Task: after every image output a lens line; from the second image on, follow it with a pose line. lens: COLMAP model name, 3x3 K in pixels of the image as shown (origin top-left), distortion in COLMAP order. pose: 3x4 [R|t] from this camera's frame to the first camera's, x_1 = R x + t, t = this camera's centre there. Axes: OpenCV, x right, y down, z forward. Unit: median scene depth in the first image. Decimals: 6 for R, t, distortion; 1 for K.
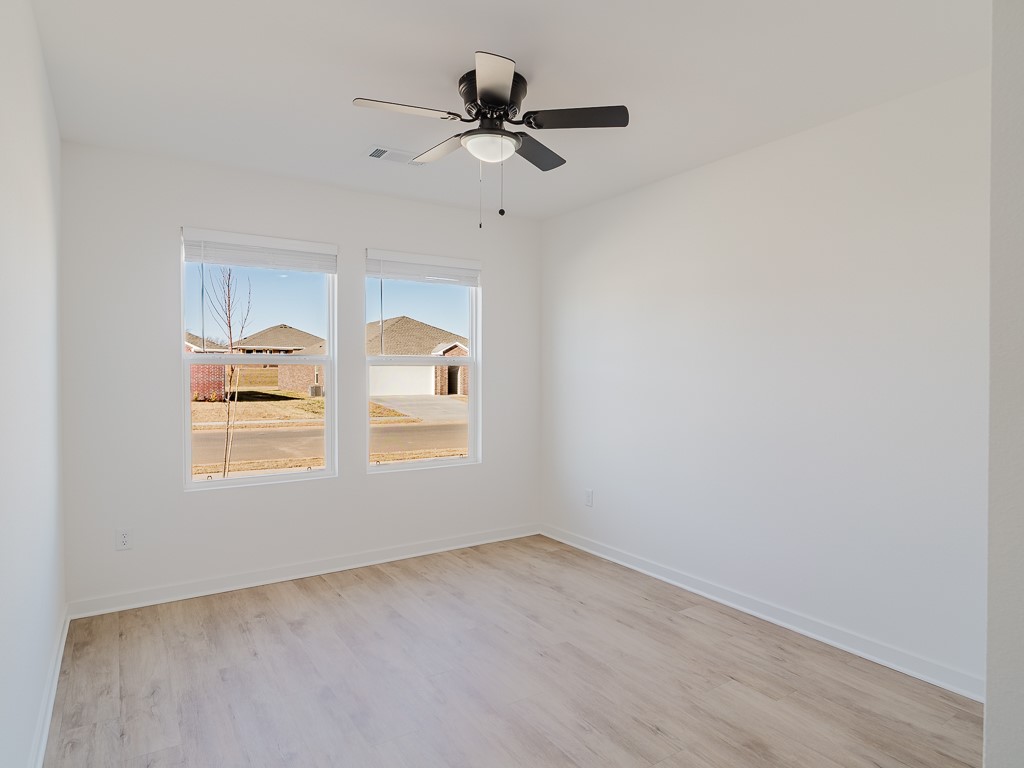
lens RADIAL K [[593.4, 0, 509.8], [0, 593.4, 383.7], [0, 0, 1]] dist [-0.001601, -0.002193]
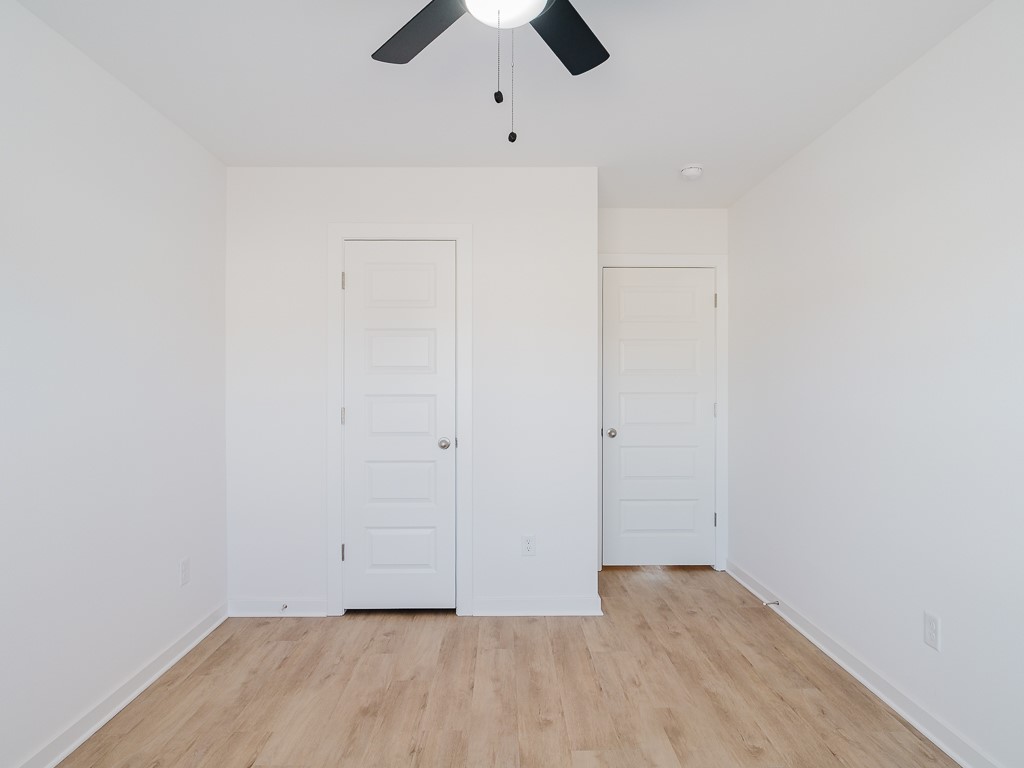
lens RADIAL K [[593.4, 0, 509.2], [0, 593.4, 380.3], [0, 0, 1]] dist [-0.001601, -0.002193]
pose [[-0.835632, -0.002950, 0.549281, -0.393993], [0.006162, 0.999872, 0.014744, -0.037304], [-0.549255, 0.015705, -0.835507, 1.632082]]
